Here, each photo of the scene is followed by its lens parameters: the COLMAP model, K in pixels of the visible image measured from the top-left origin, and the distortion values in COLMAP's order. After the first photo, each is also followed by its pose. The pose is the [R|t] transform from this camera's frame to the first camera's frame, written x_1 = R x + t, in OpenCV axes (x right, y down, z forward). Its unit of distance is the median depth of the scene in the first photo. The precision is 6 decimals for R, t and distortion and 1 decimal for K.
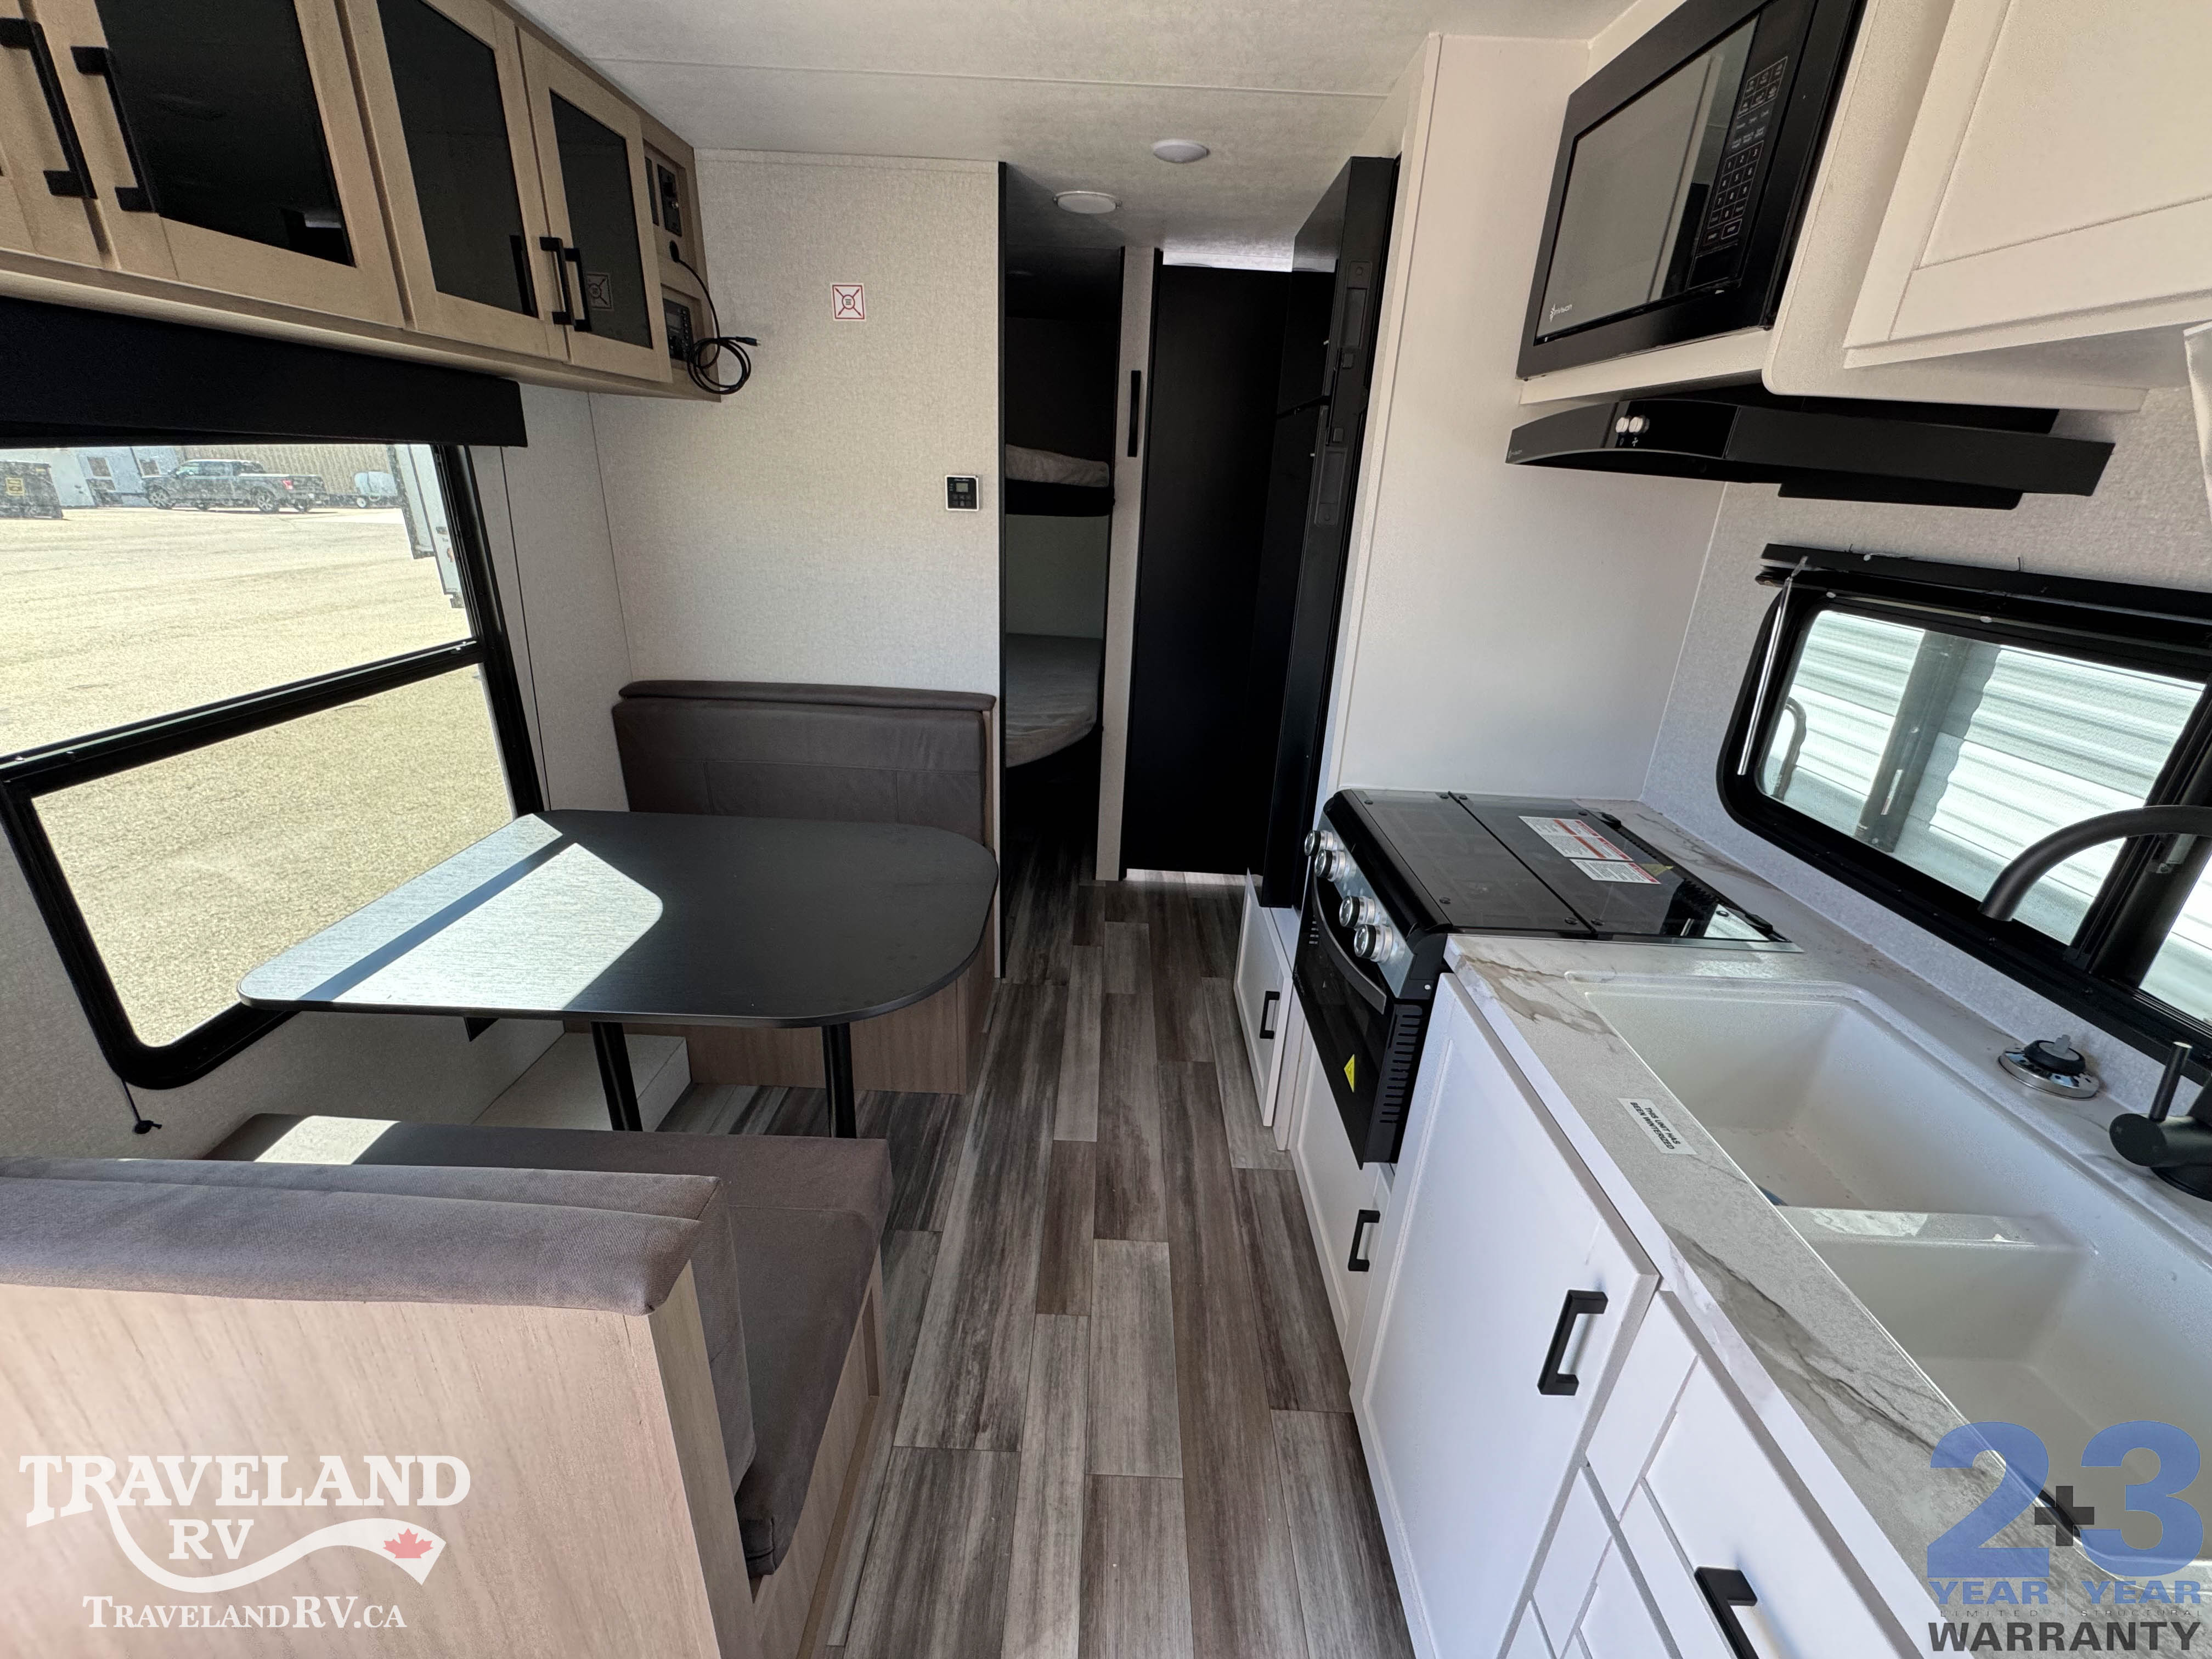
lens RADIAL K [[886.6, 0, 1106.0], [0, 886.6, 829.5], [0, 0, 1]] dist [-0.002307, 0.000447]
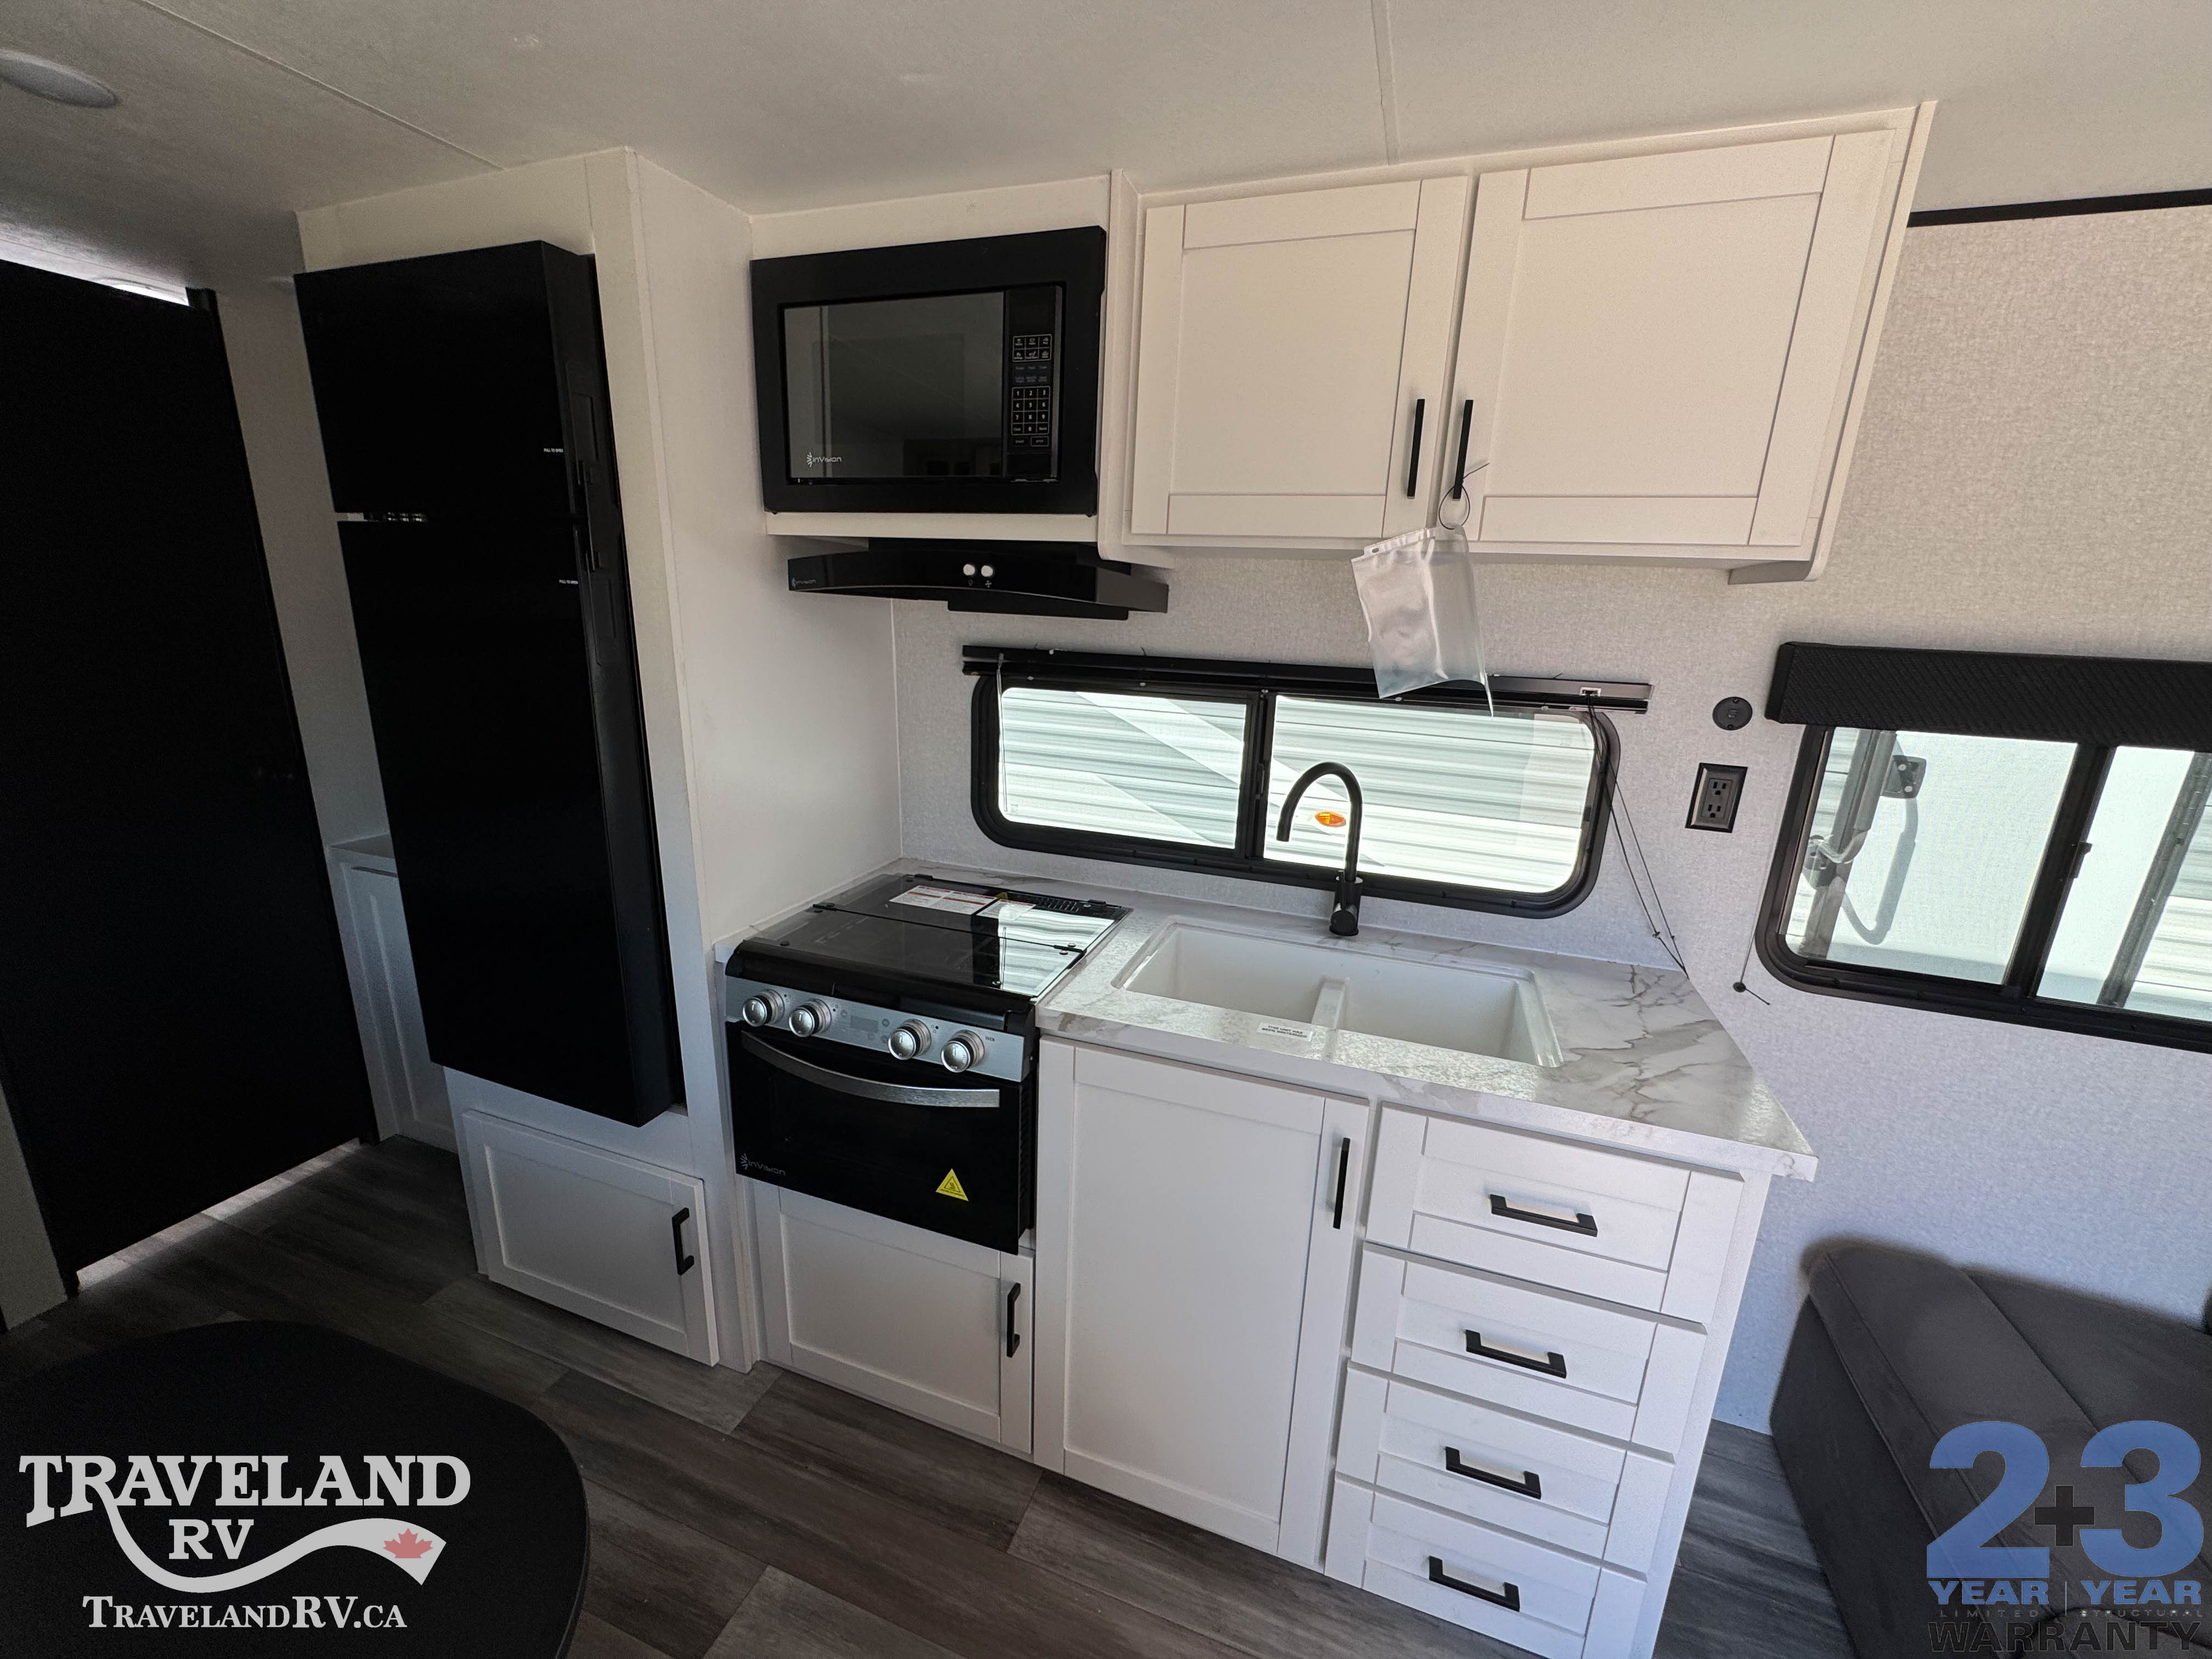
lens RADIAL K [[886.6, 0, 1106.0], [0, 886.6, 829.5], [0, 0, 1]] dist [-0.002307, 0.000447]
pose [[0.328616, -0.271510, 0.904596, -0.424068], [0.336742, 0.928523, 0.156362, -0.182882], [-0.882392, 0.253233, 0.396556, 0.317223]]
